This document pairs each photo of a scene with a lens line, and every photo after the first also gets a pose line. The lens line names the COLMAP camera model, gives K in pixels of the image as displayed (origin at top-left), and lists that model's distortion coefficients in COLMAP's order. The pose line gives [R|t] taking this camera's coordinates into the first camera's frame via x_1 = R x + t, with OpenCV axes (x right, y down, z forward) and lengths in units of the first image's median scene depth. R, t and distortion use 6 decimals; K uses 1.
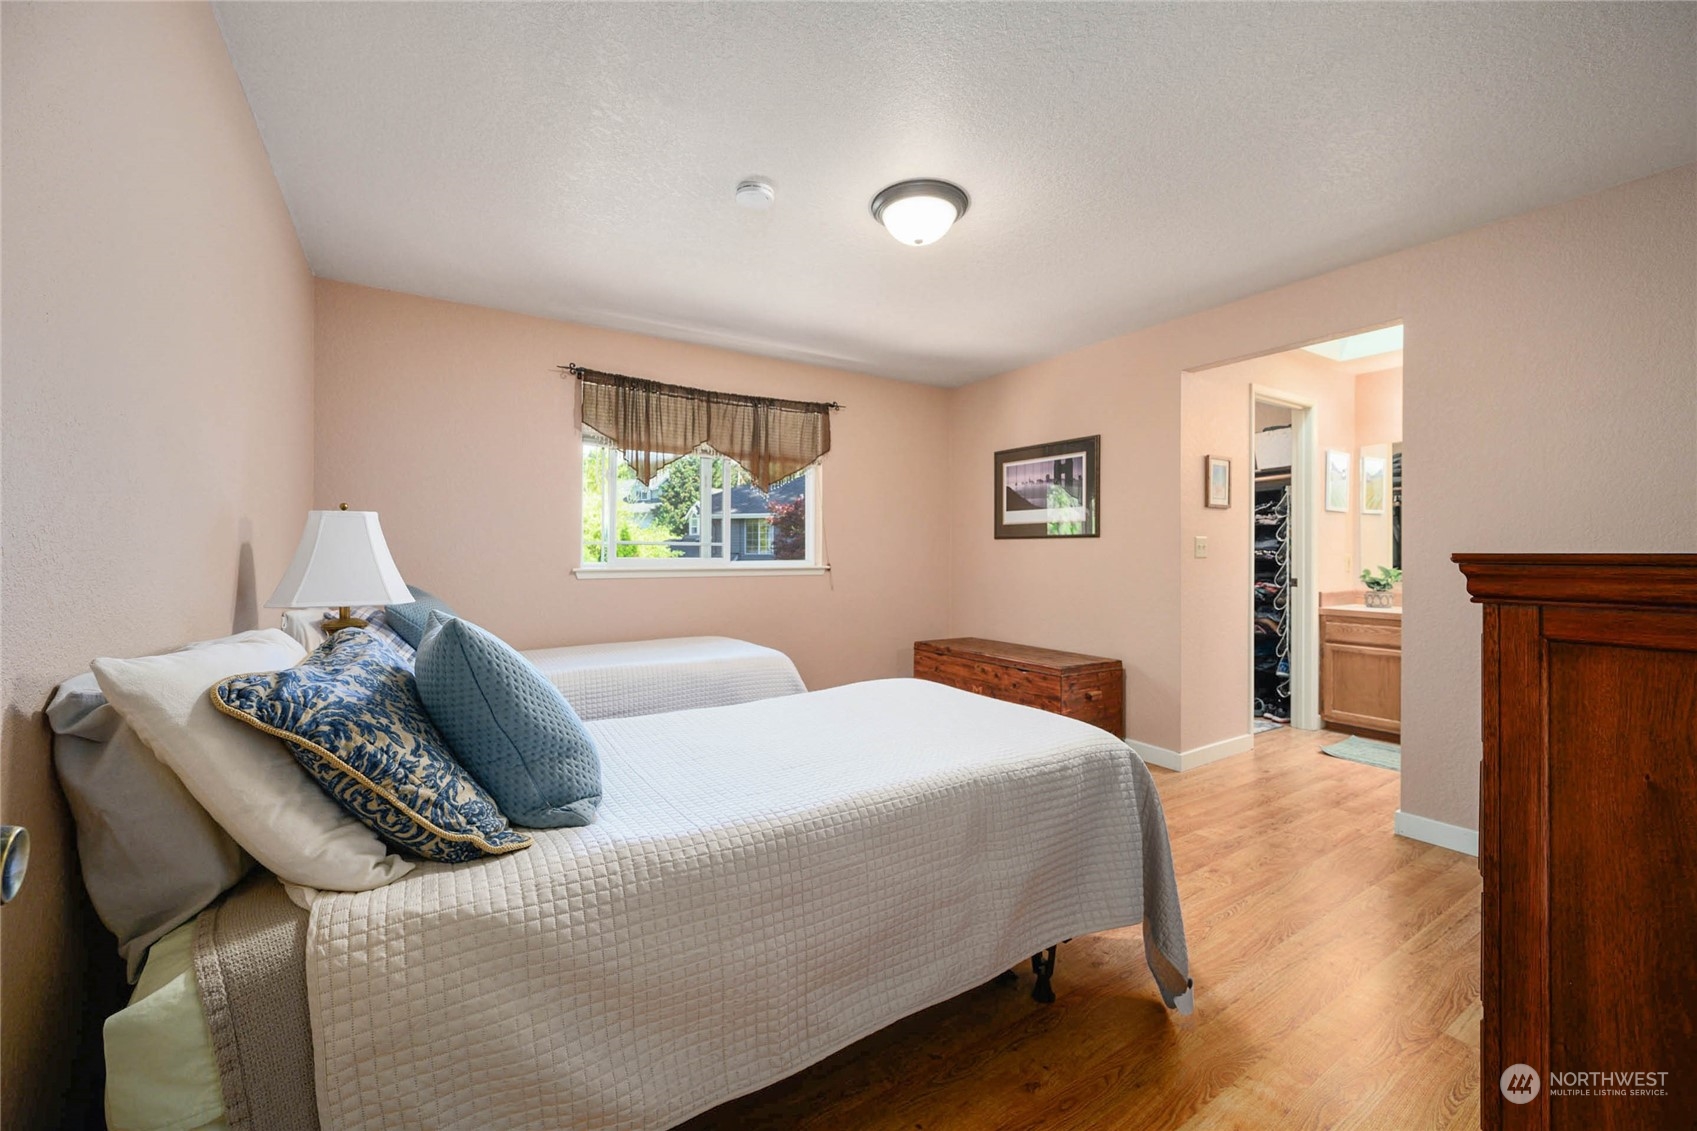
lens RADIAL K [[668.3, 0, 843.5], [0, 668.3, 555.7], [0, 0, 1]] dist [0.000272, 0.000374]
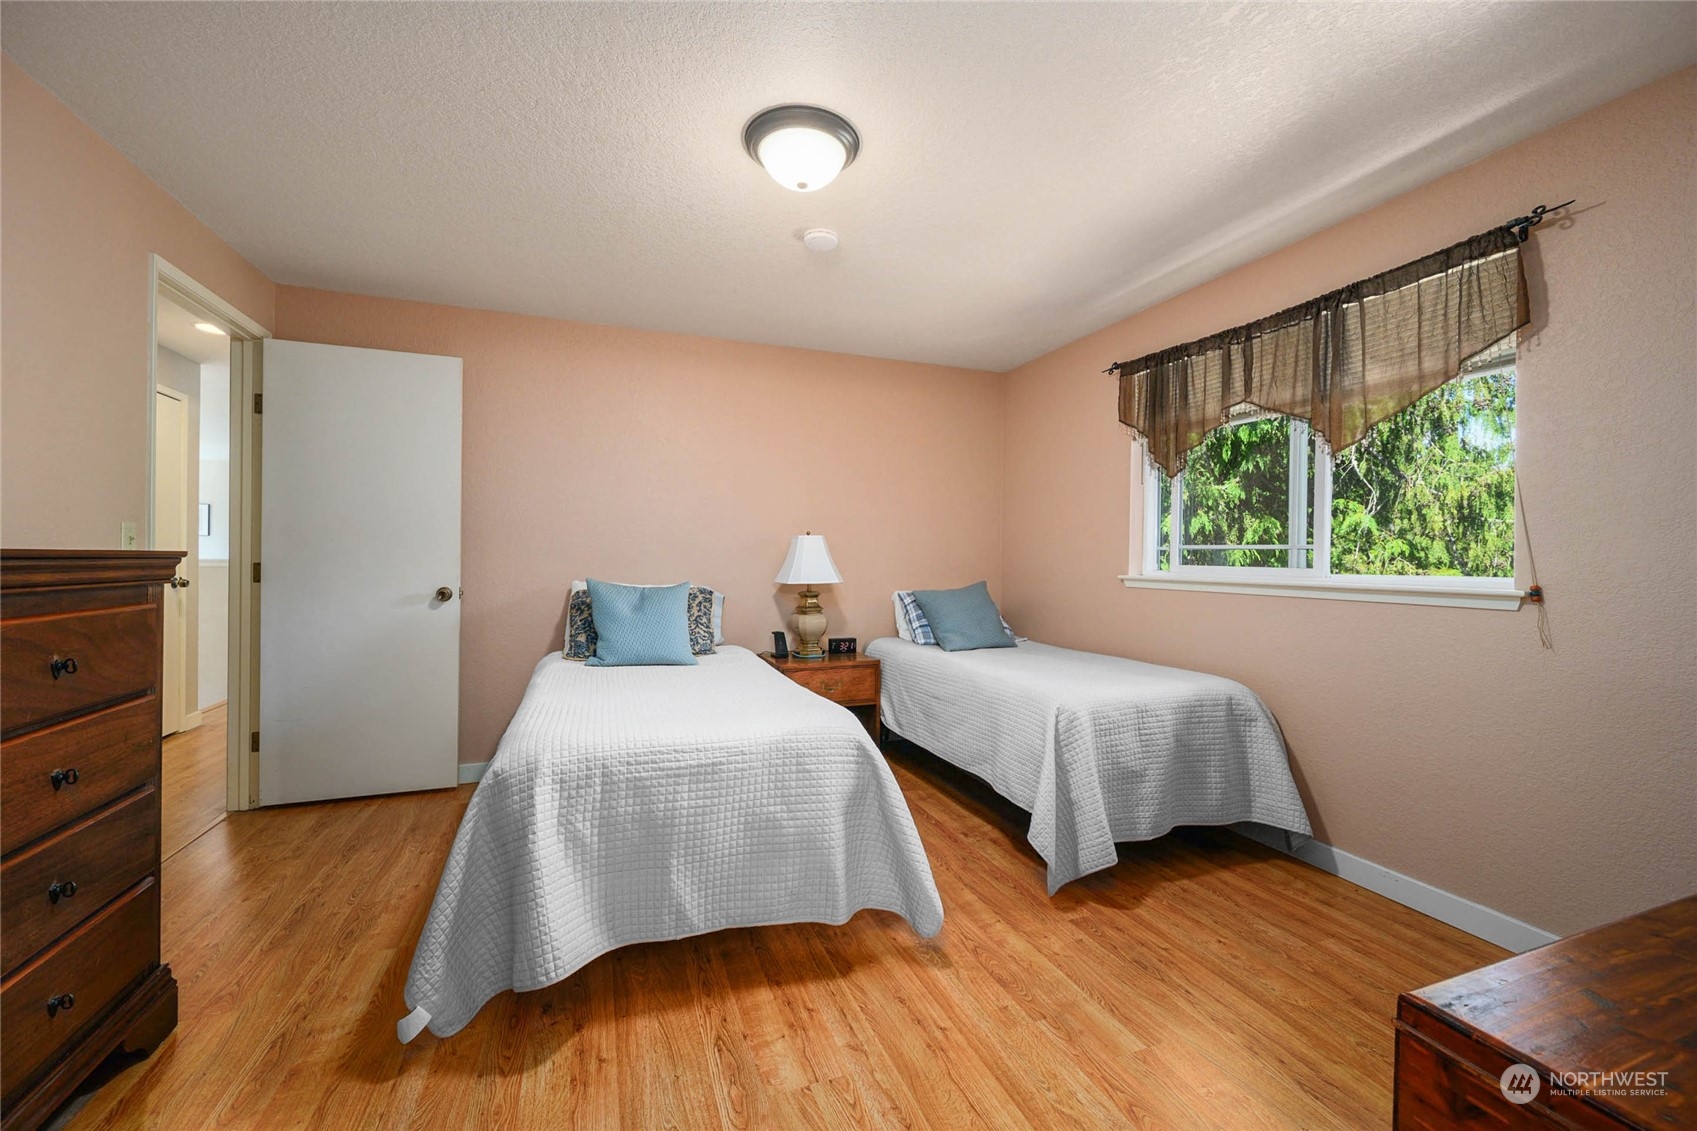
lens RADIAL K [[668.3, 0, 843.6], [0, 668.3, 565.6], [0, 0, 1]] dist [0.000272, 0.000374]
pose [[-0.203860, 0.001356, -0.978999, 0.580631], [-0.018010, 0.999825, 0.005135, 0.006543], [0.978834, 0.018679, -0.203800, 0.770595]]
